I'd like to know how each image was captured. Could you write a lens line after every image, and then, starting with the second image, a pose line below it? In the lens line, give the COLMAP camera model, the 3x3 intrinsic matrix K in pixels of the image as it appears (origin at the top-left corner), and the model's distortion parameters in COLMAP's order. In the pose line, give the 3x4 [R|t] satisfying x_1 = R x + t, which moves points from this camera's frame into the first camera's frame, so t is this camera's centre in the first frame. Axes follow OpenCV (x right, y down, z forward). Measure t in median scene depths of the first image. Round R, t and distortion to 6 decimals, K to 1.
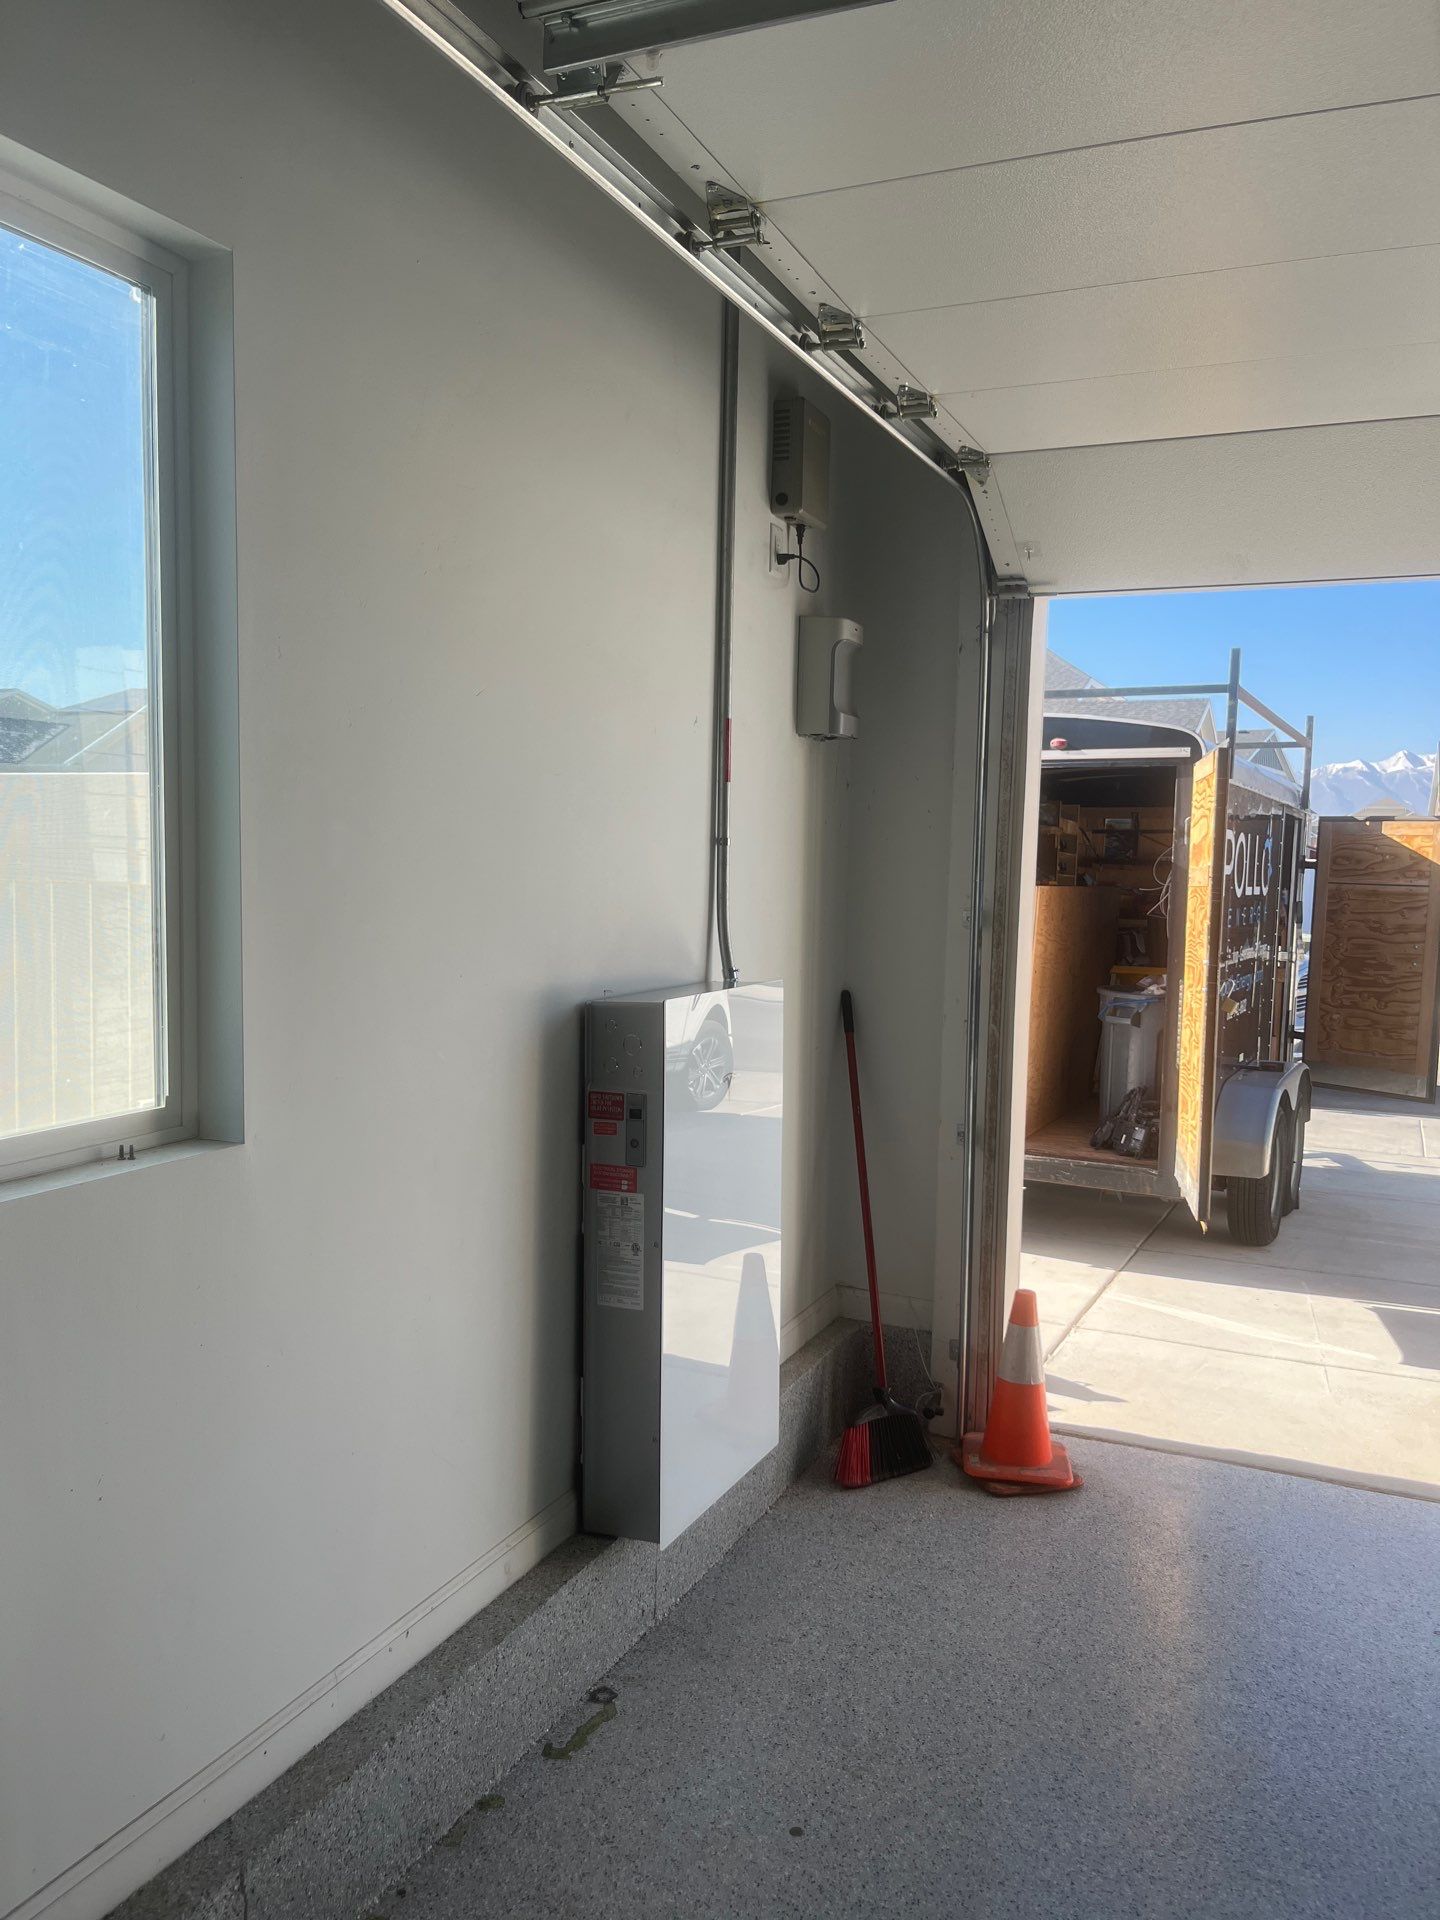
lens RADIAL K [[1441.9, 0, 729.9], [0, 1441.9, 962.7], [0, 0, 1]] dist [0.080826, -0.125123]
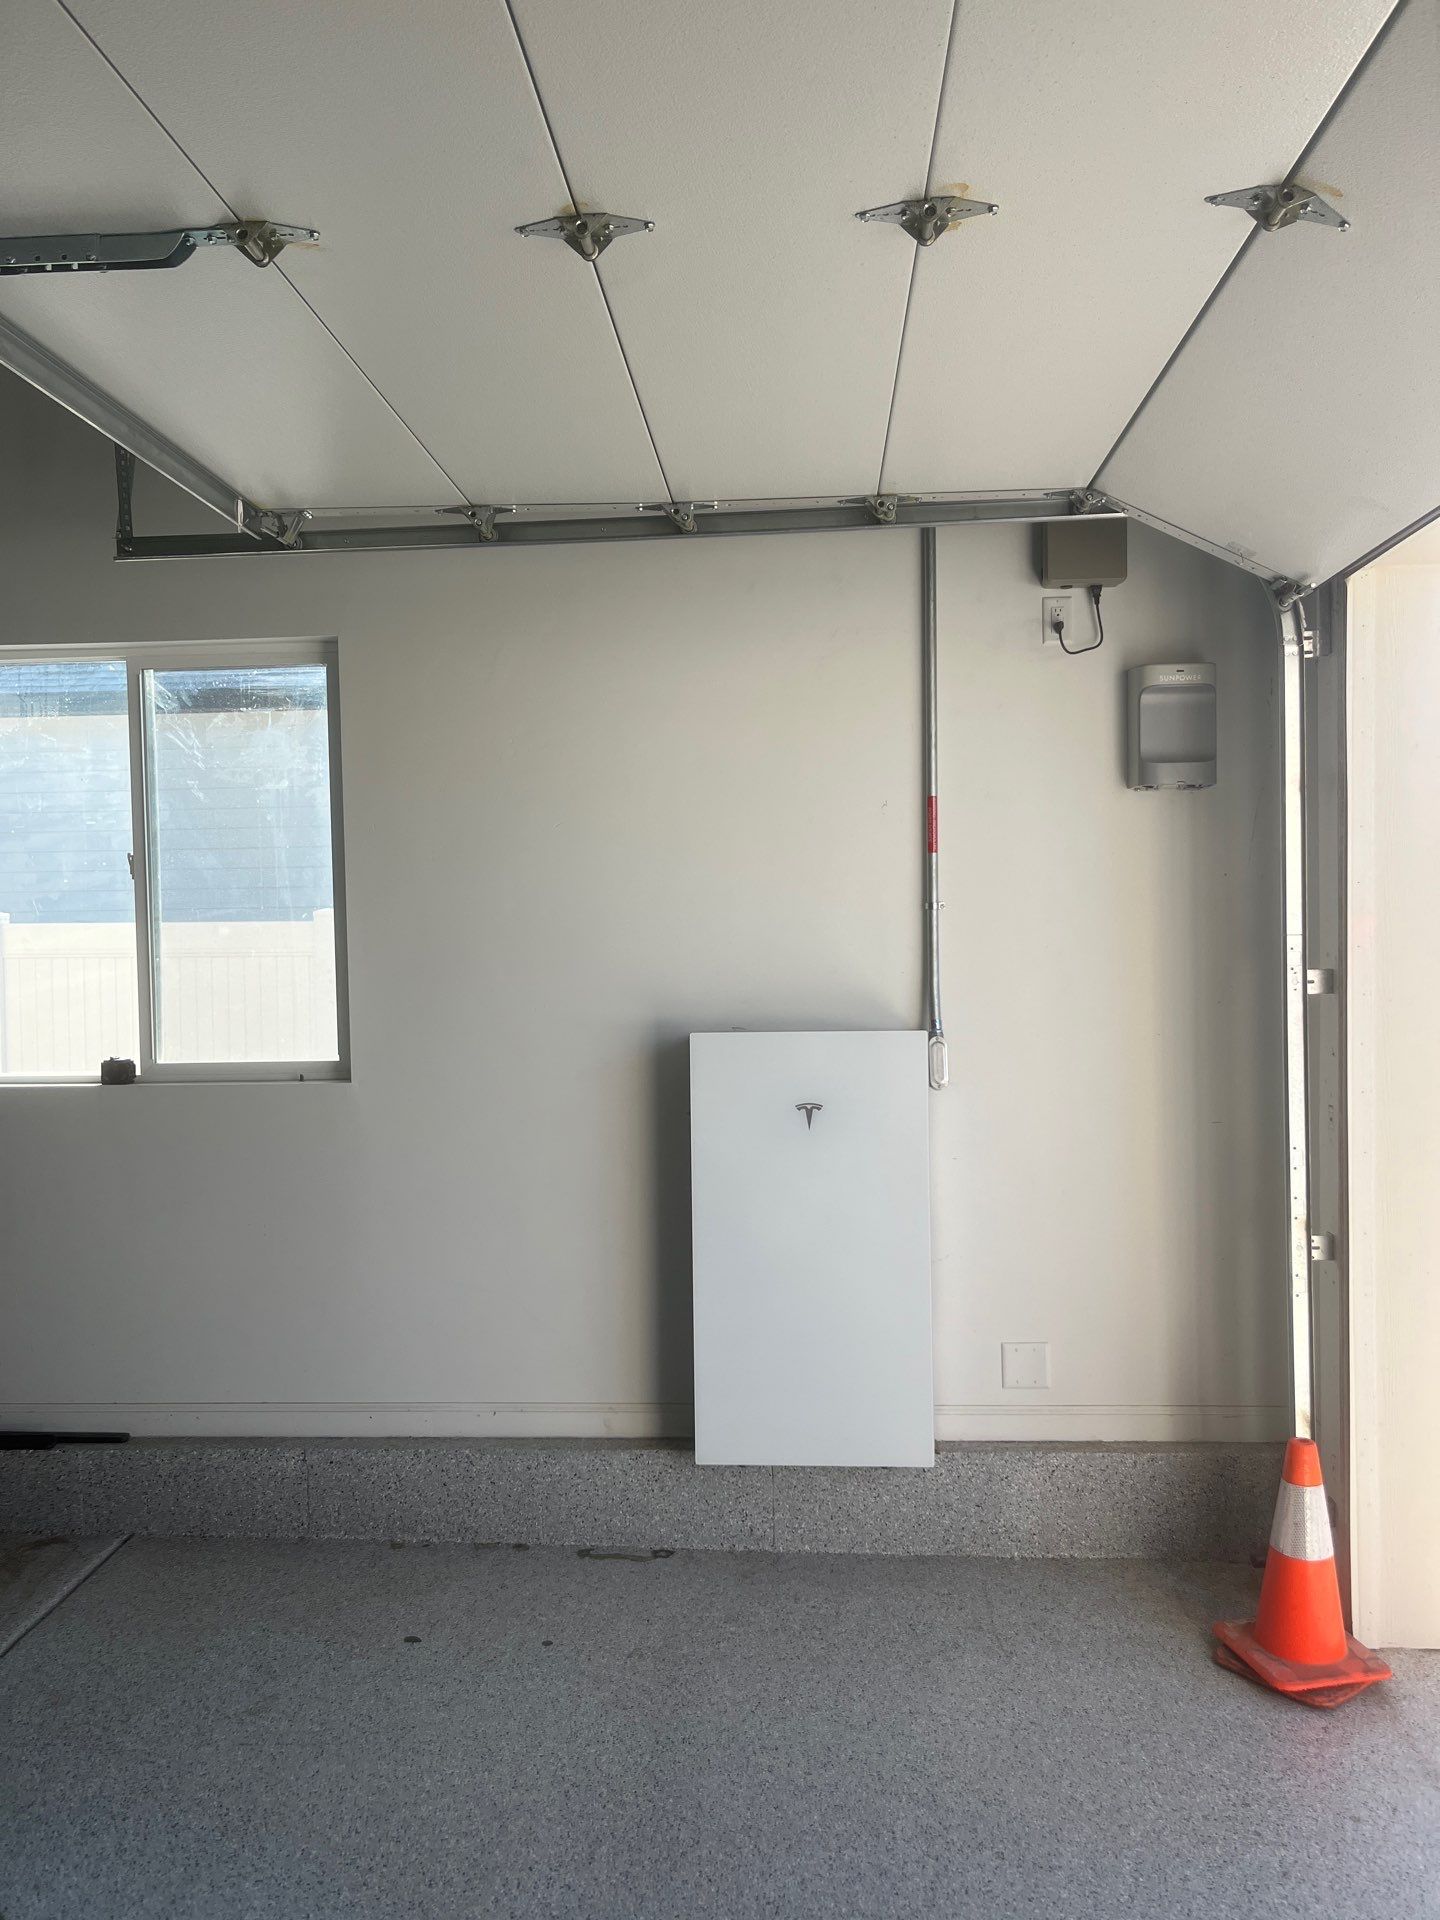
lens RADIAL K [[1460.8, 0, 711.8], [0, 1460.8, 962.9], [0, 0, 1]] dist [0.011348, 0.000832]
pose [[0.351949, -0.004401, -0.936009, 1.192011], [-0.046591, 0.998667, -0.022215, -0.009690], [0.934859, 0.051428, 0.351275, 0.548063]]
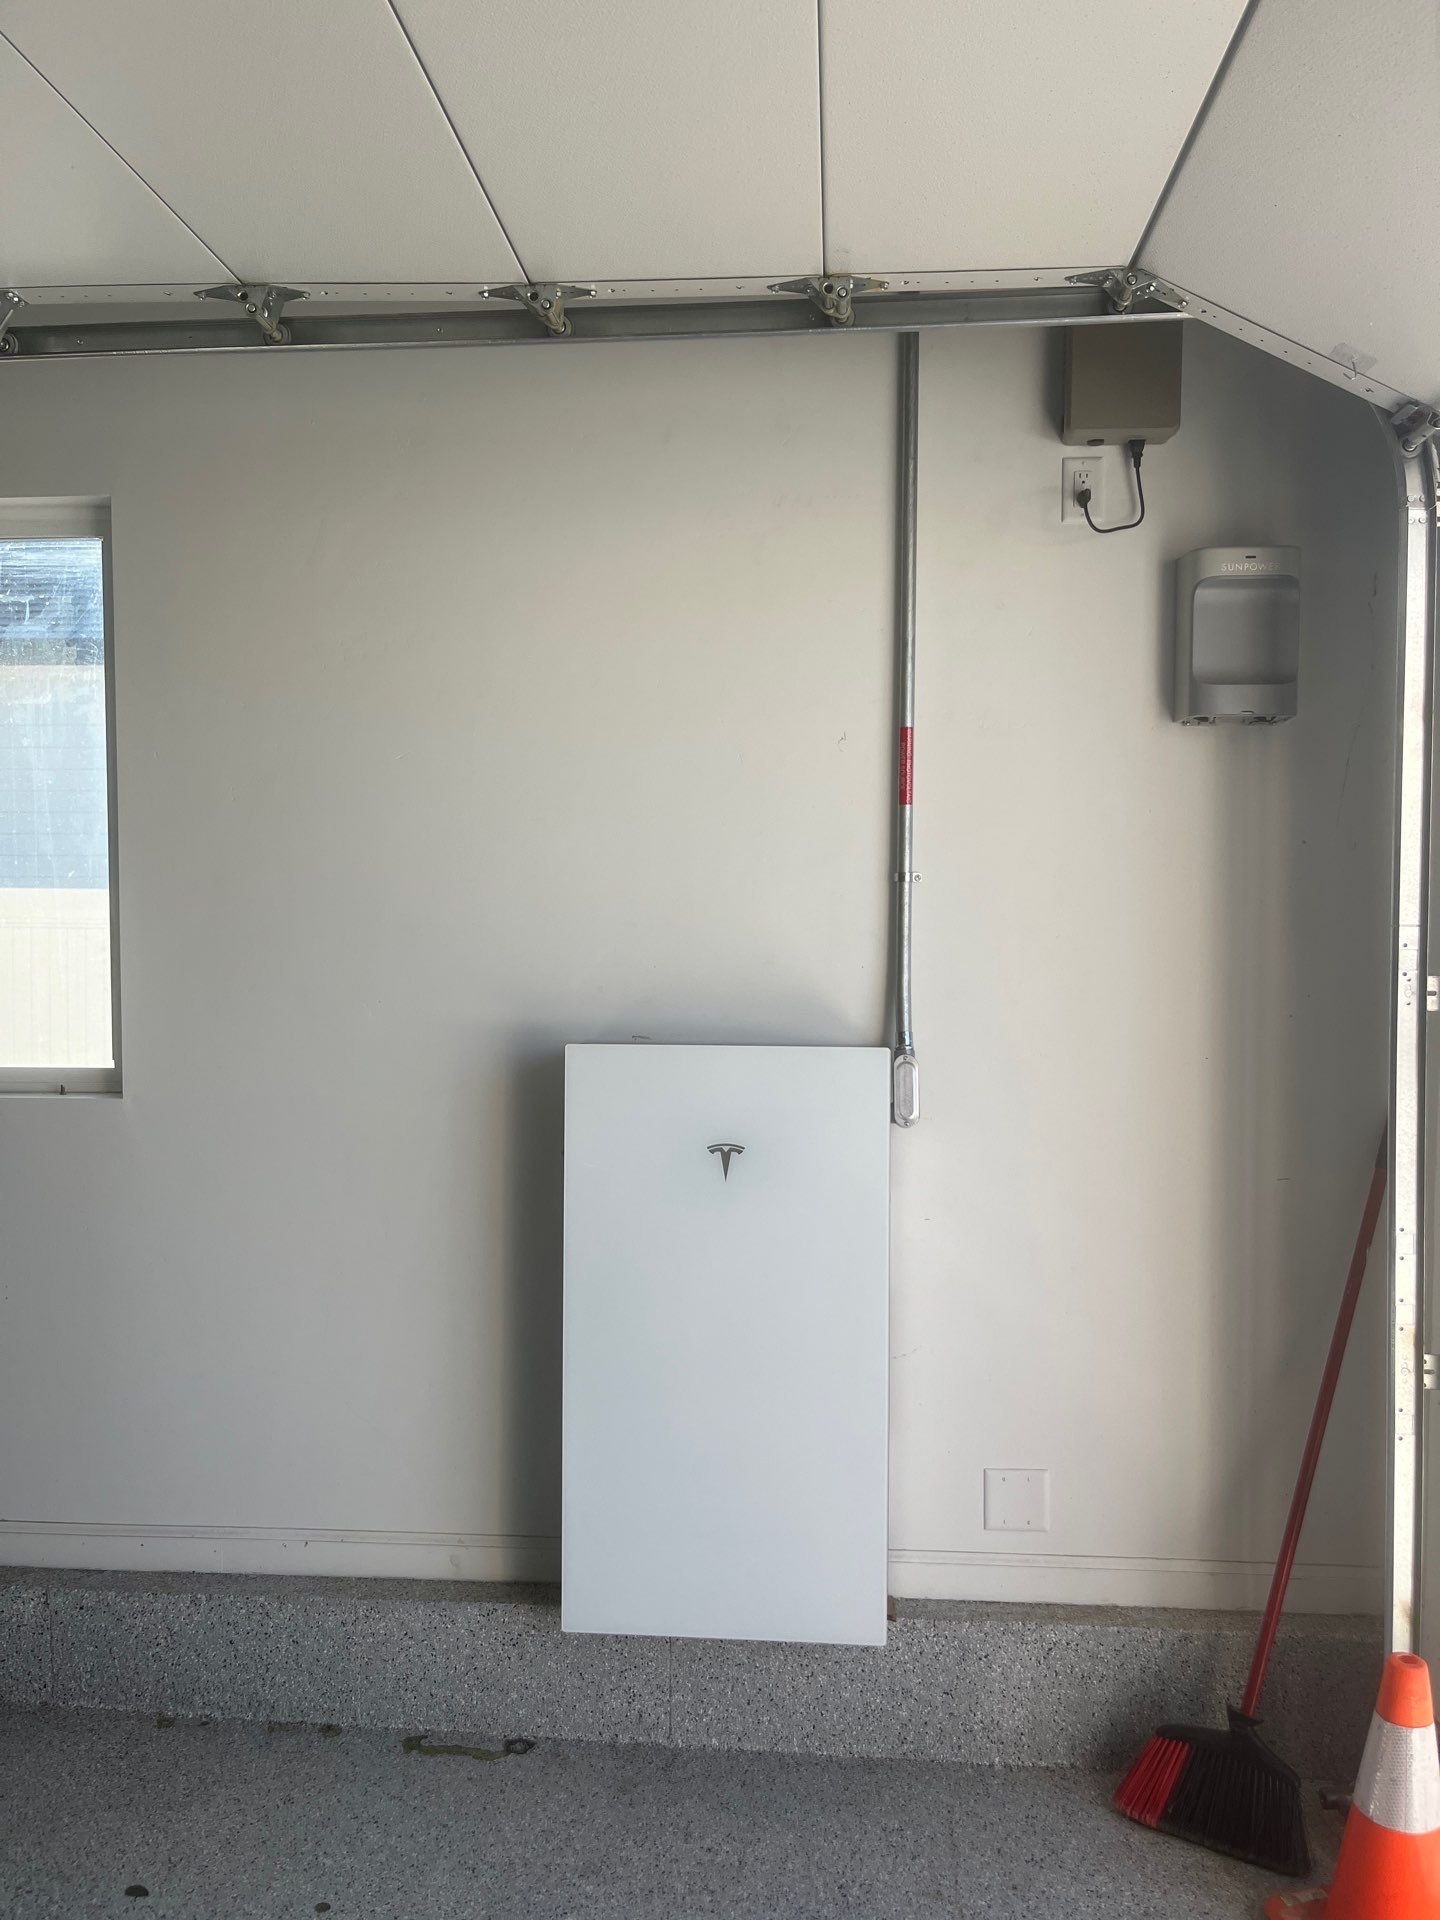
lens RADIAL K [[1441.9, 0, 729.9], [0, 1441.9, 962.7], [0, 0, 1]] dist [0.080826, -0.125123]
pose [[0.346229, 0.014070, -0.938045, 0.886908], [-0.067008, 0.997705, -0.009767, -0.026126], [0.935754, 0.066238, 0.346377, 0.761993]]
